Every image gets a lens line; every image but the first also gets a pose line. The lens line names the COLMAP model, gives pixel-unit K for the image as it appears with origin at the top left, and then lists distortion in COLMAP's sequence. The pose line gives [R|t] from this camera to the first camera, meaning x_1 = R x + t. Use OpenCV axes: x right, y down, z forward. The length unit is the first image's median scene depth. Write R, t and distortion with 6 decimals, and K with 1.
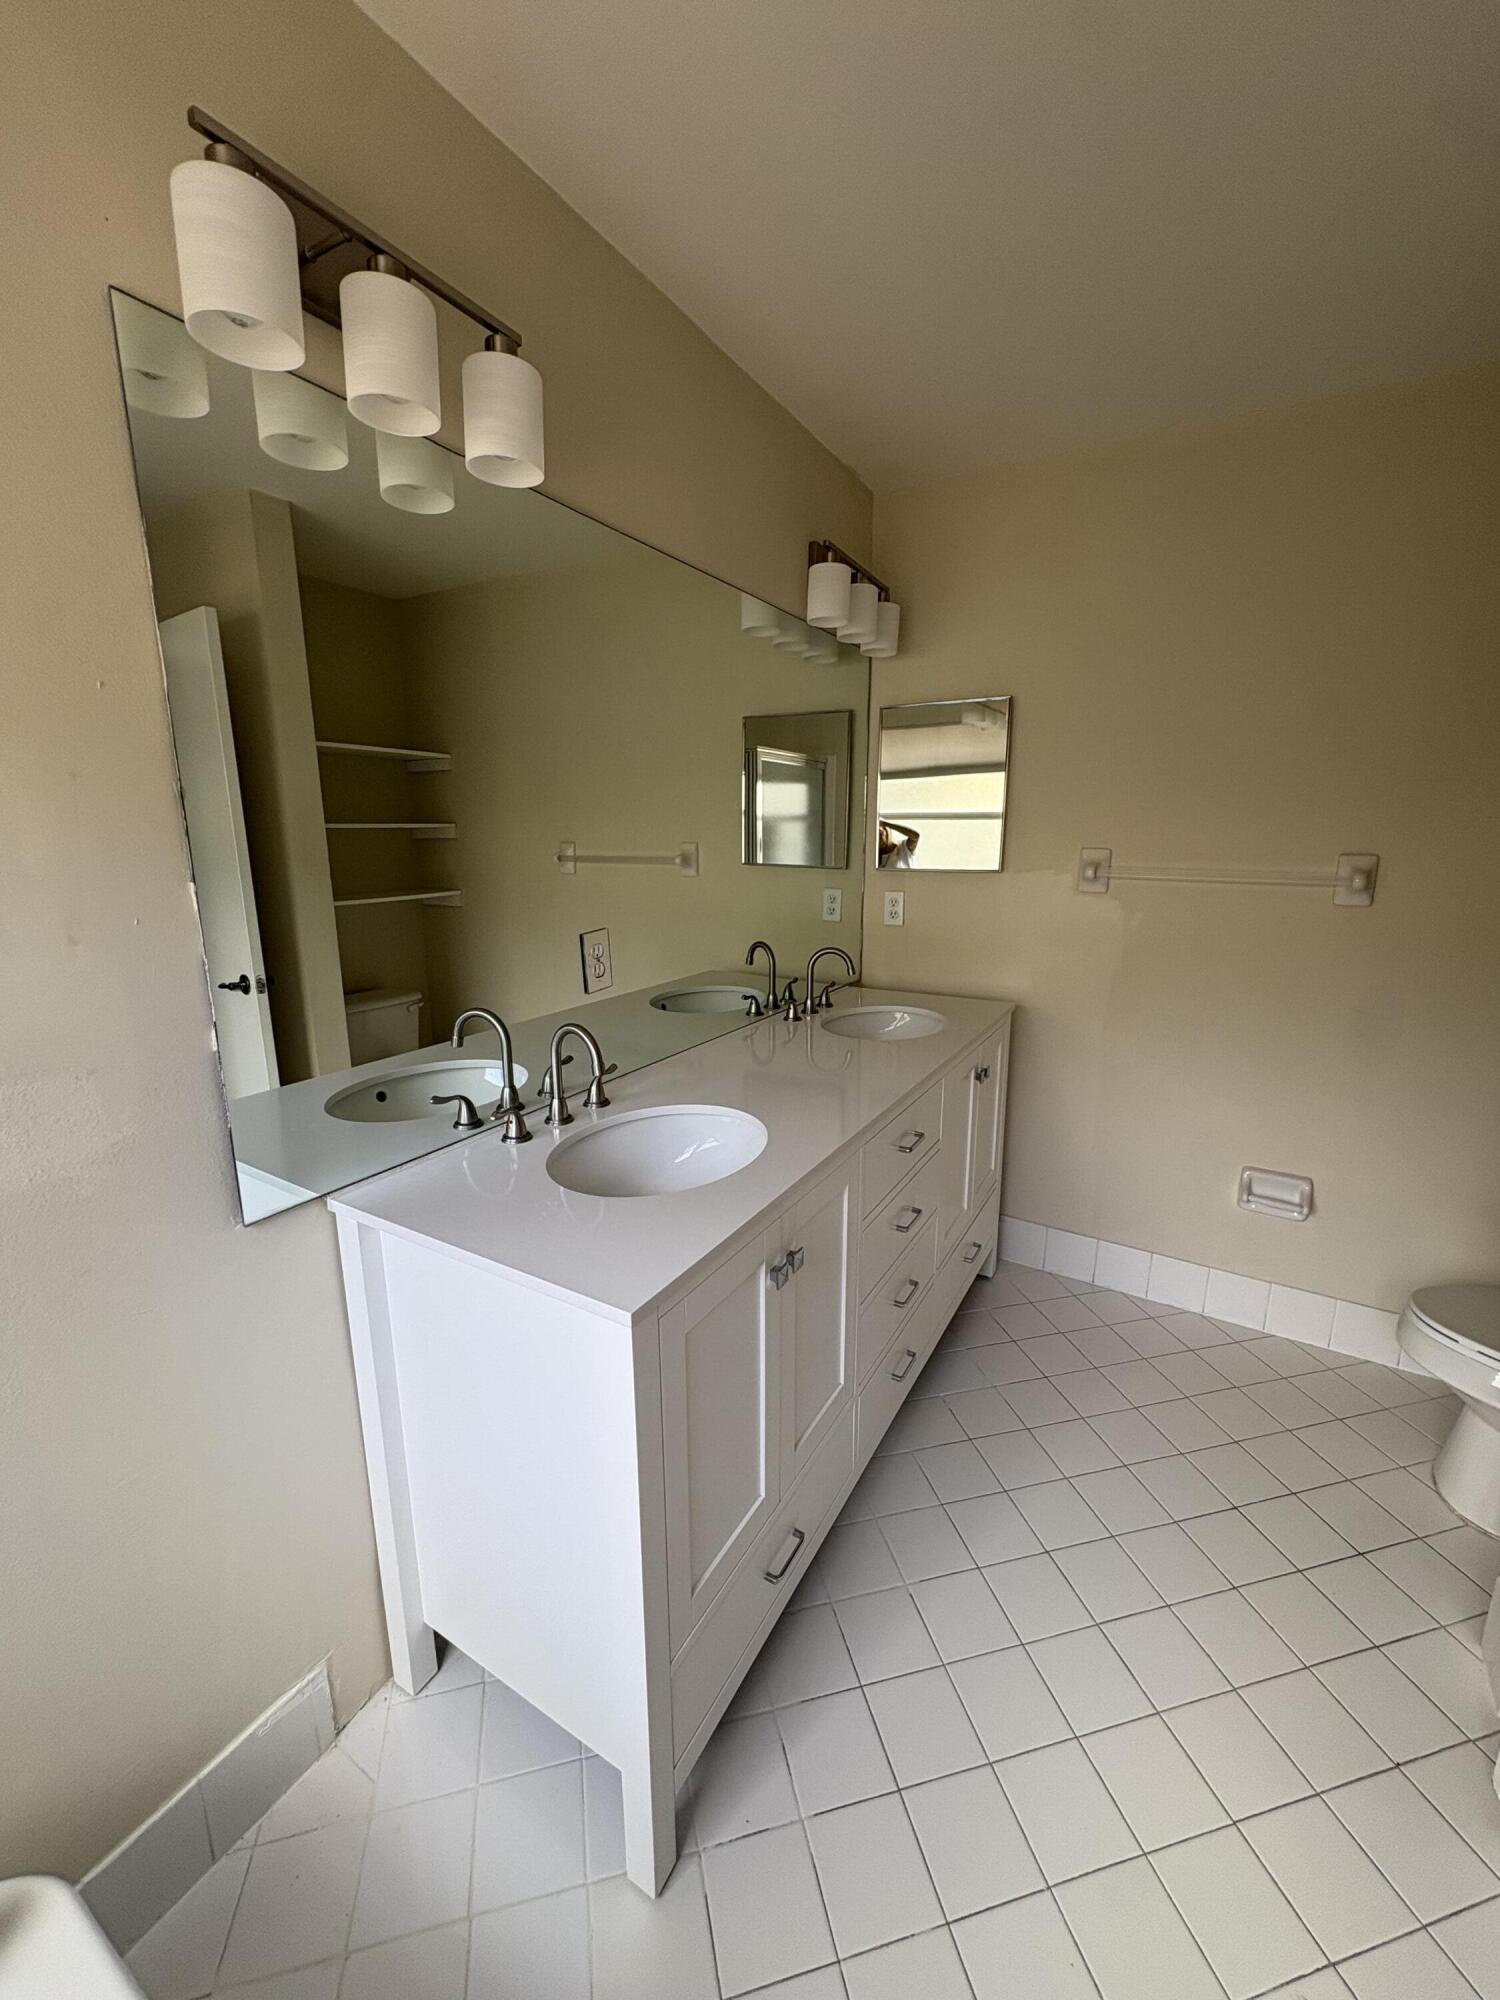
lens RADIAL K [[798.9, 0, 752.6], [0, 798.9, 1002.6], [0, 0, 1]] dist [0.002376, 0.000460]
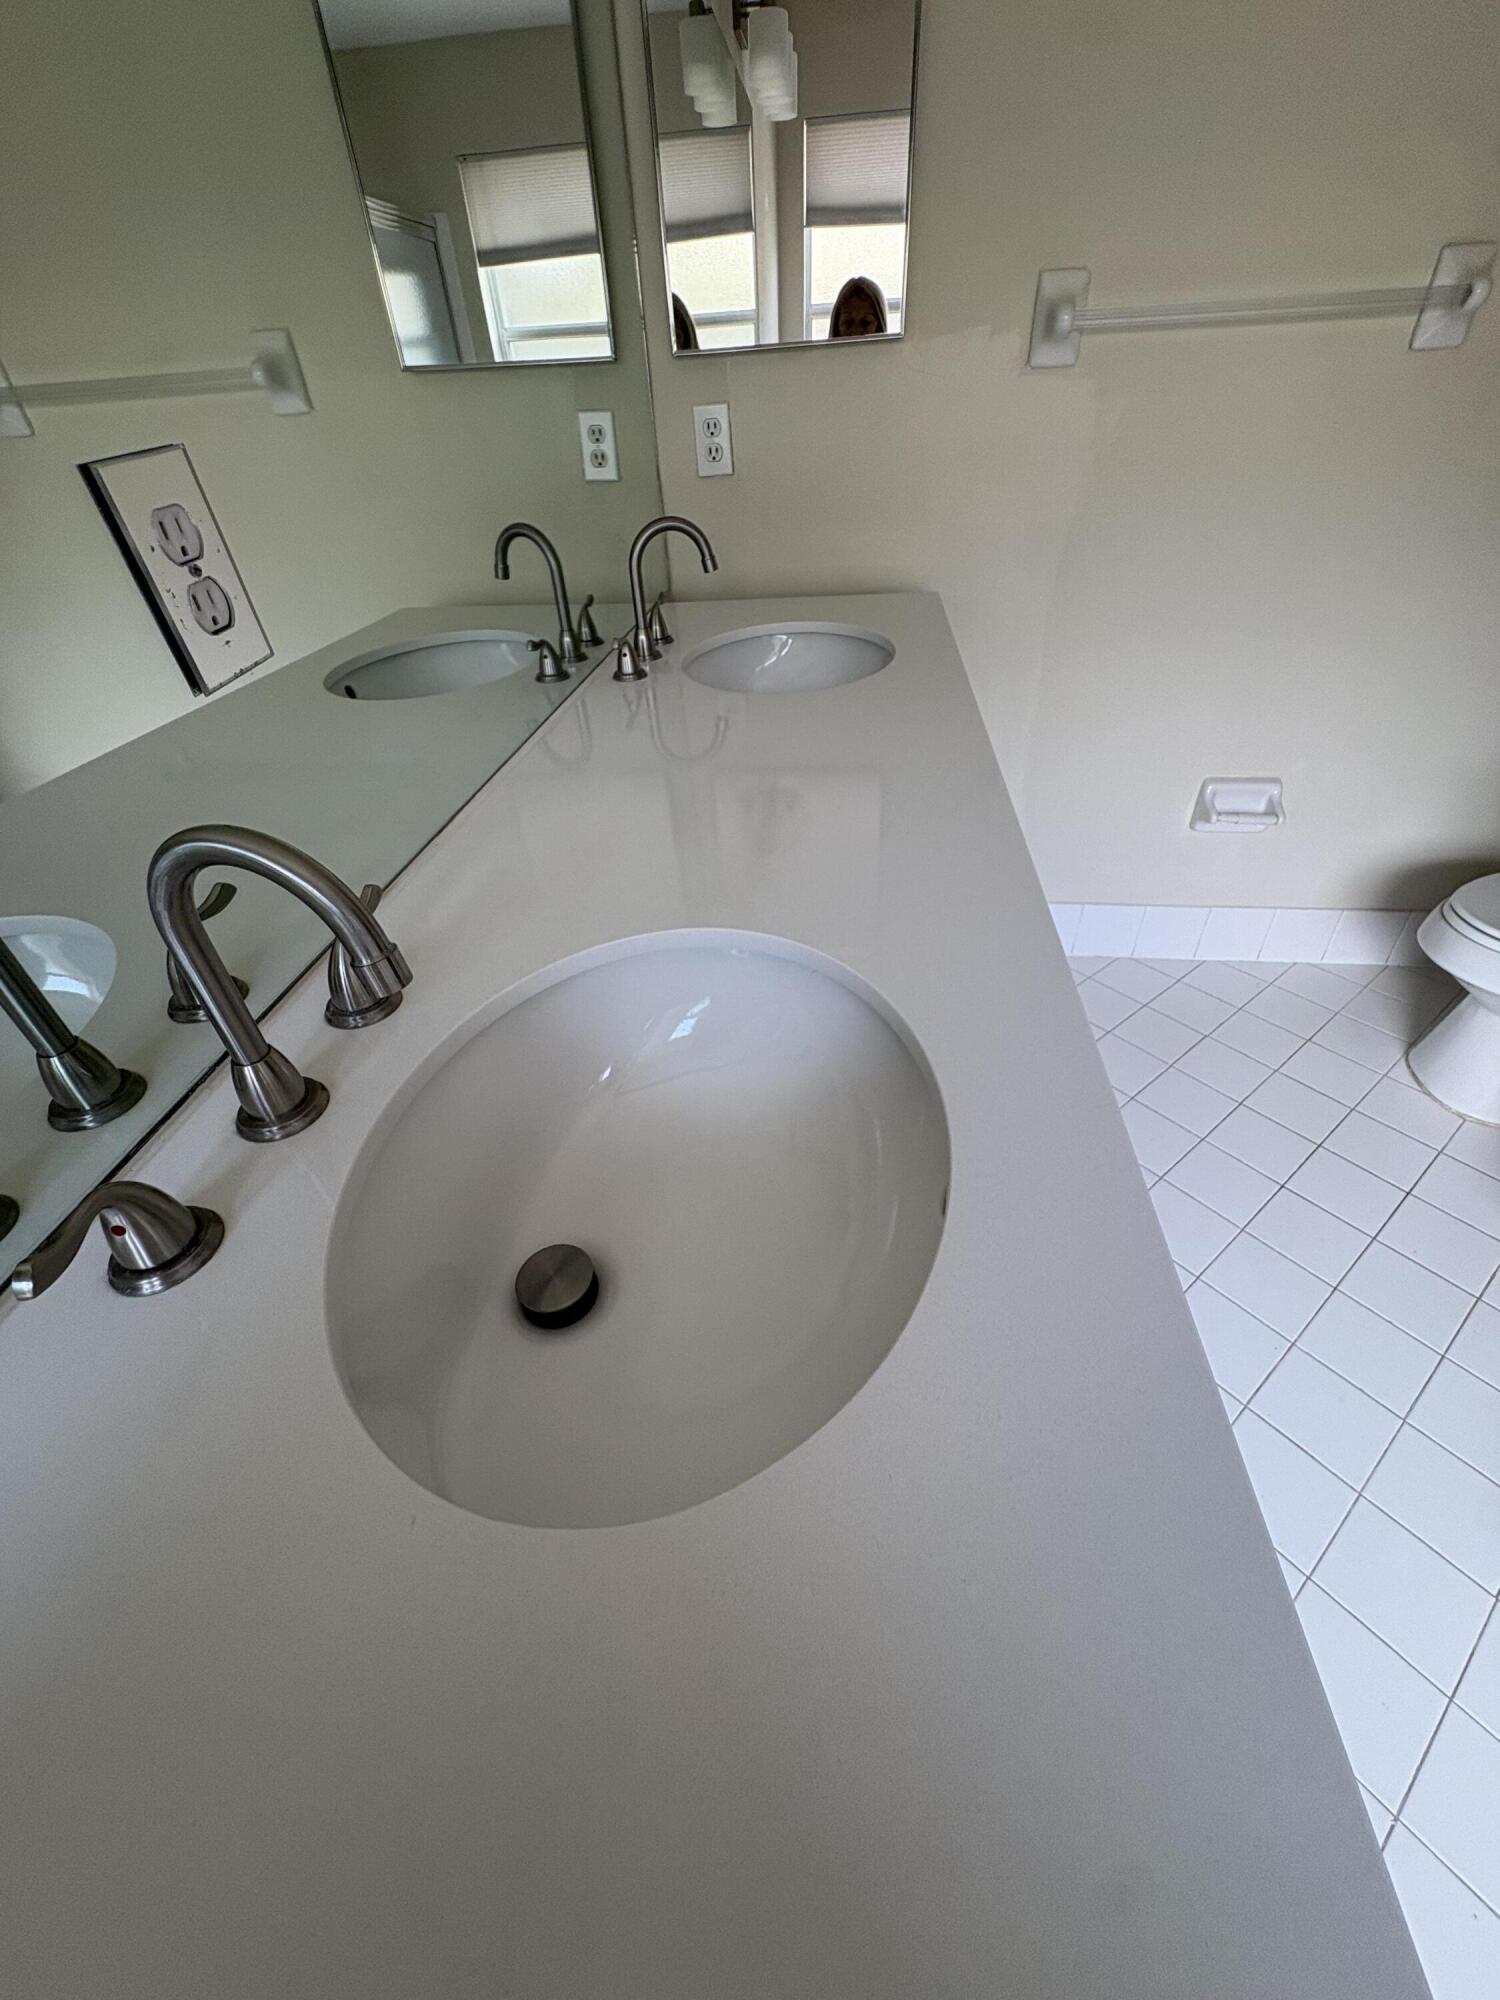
lens RADIAL K [[798.9, 0, 752.6], [0, 798.9, 1002.6], [0, 0, 1]] dist [0.002376, 0.000460]
pose [[0.911575, -0.286561, 0.294812, -0.091063], [0.137896, 0.888639, 0.437385, -0.007513], [-0.387318, -0.358056, 0.849576, 0.400356]]
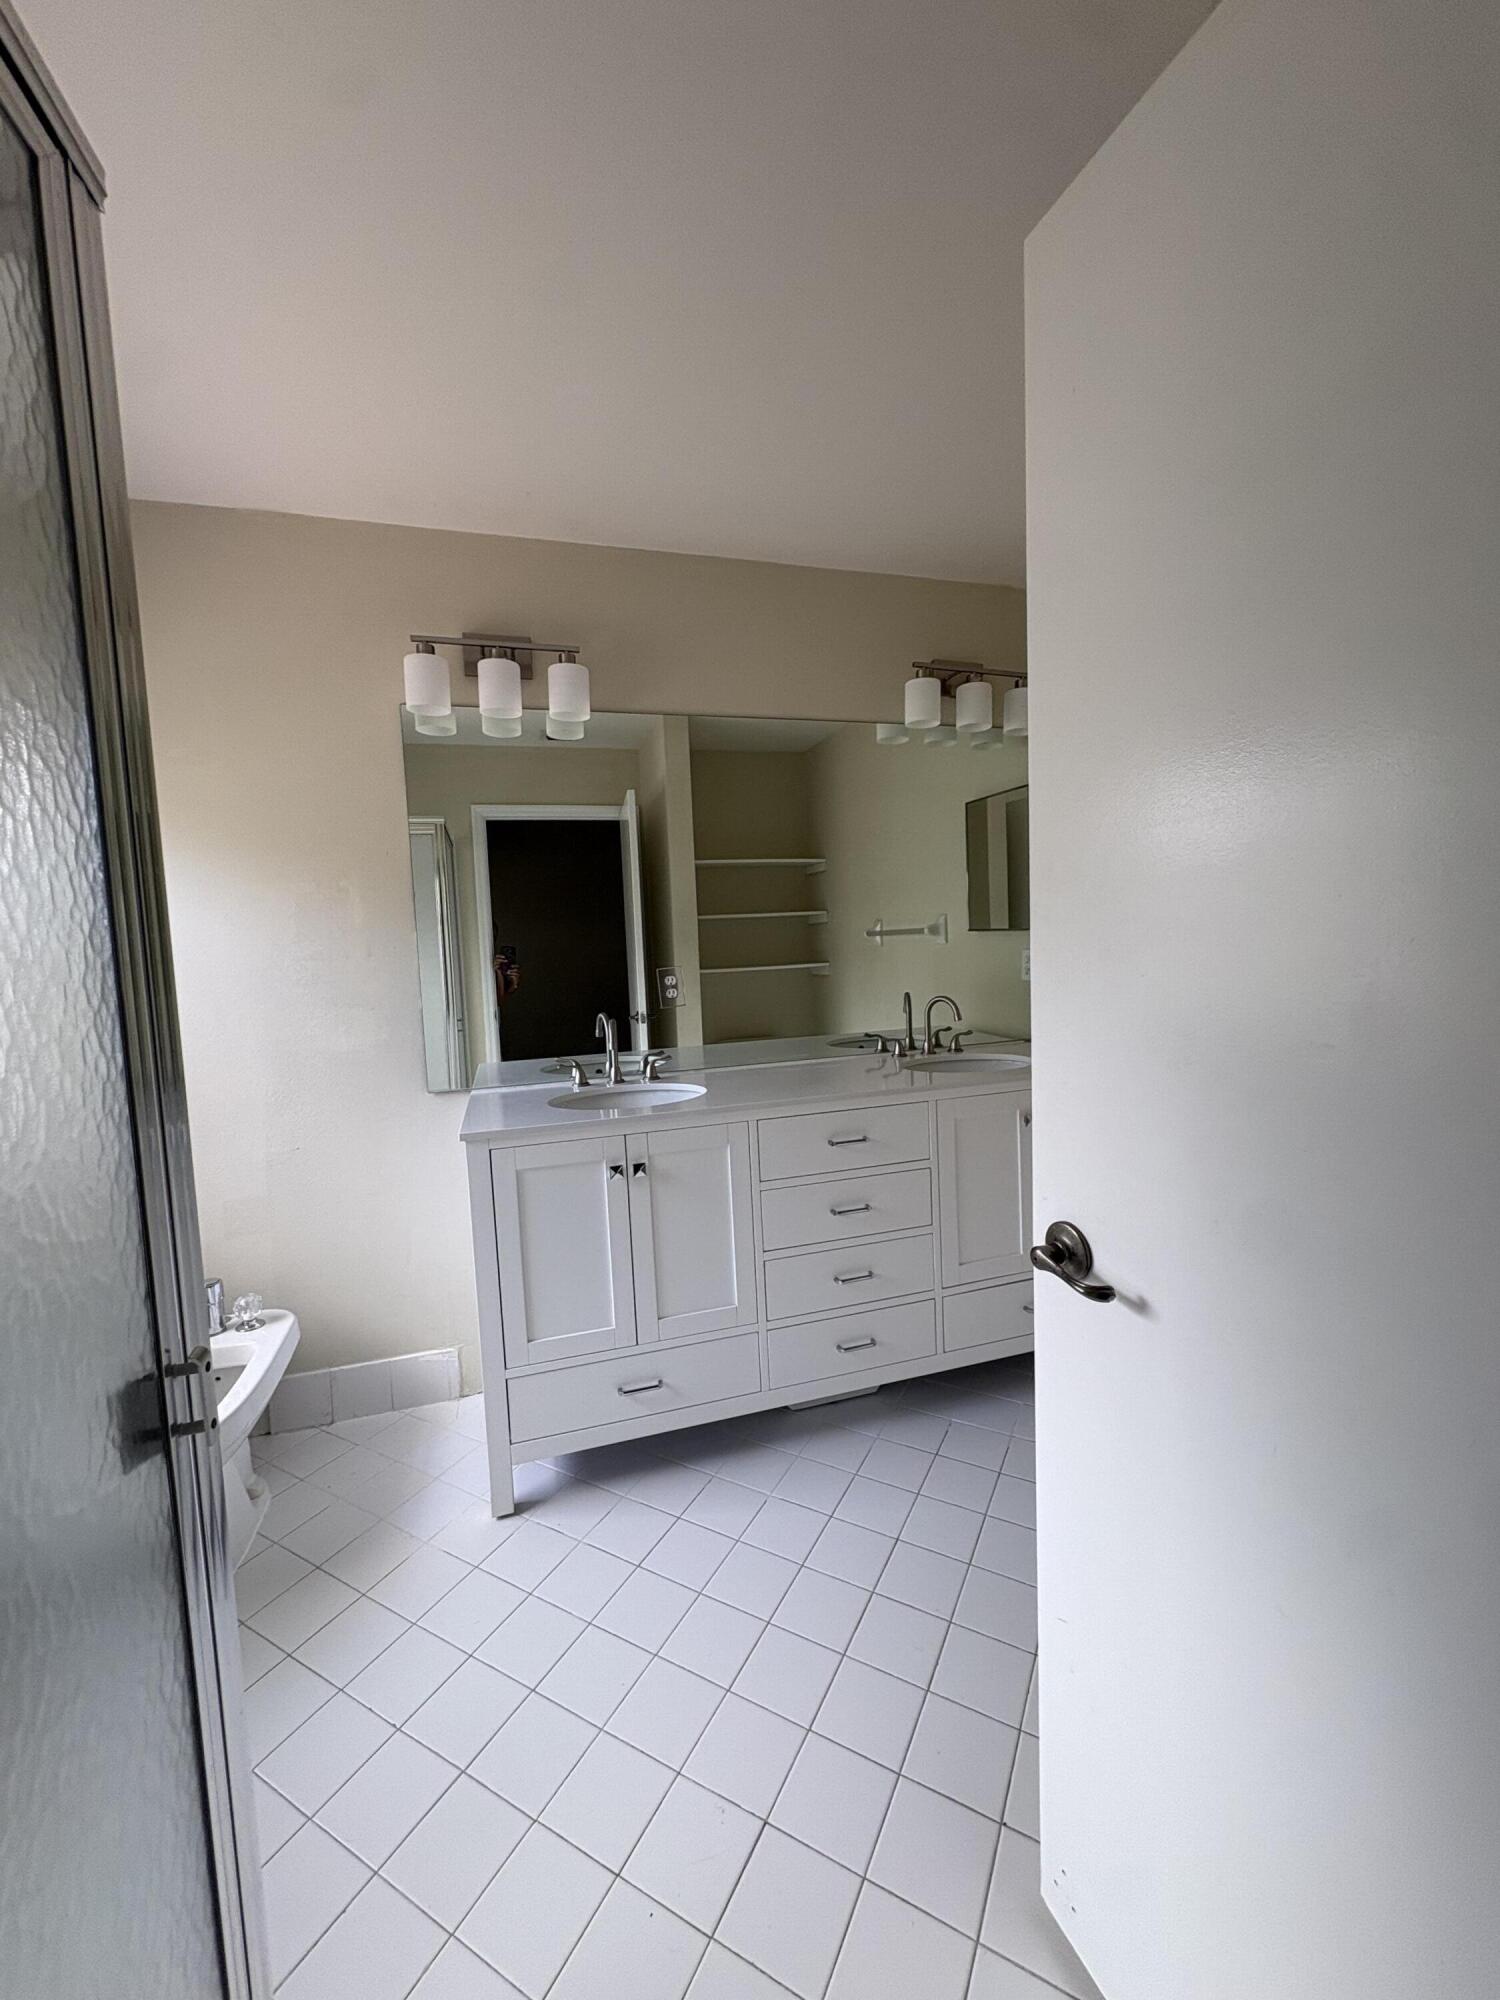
lens RADIAL K [[798.9, 0, 752.6], [0, 798.9, 1002.6], [0, 0, 1]] dist [0.002376, 0.000460]
pose [[0.731891, 0.023681, -0.681011, 0.651467], [-0.103685, 0.991629, -0.076950, 0.052255], [0.673488, 0.126929, 0.728219, 0.003027]]
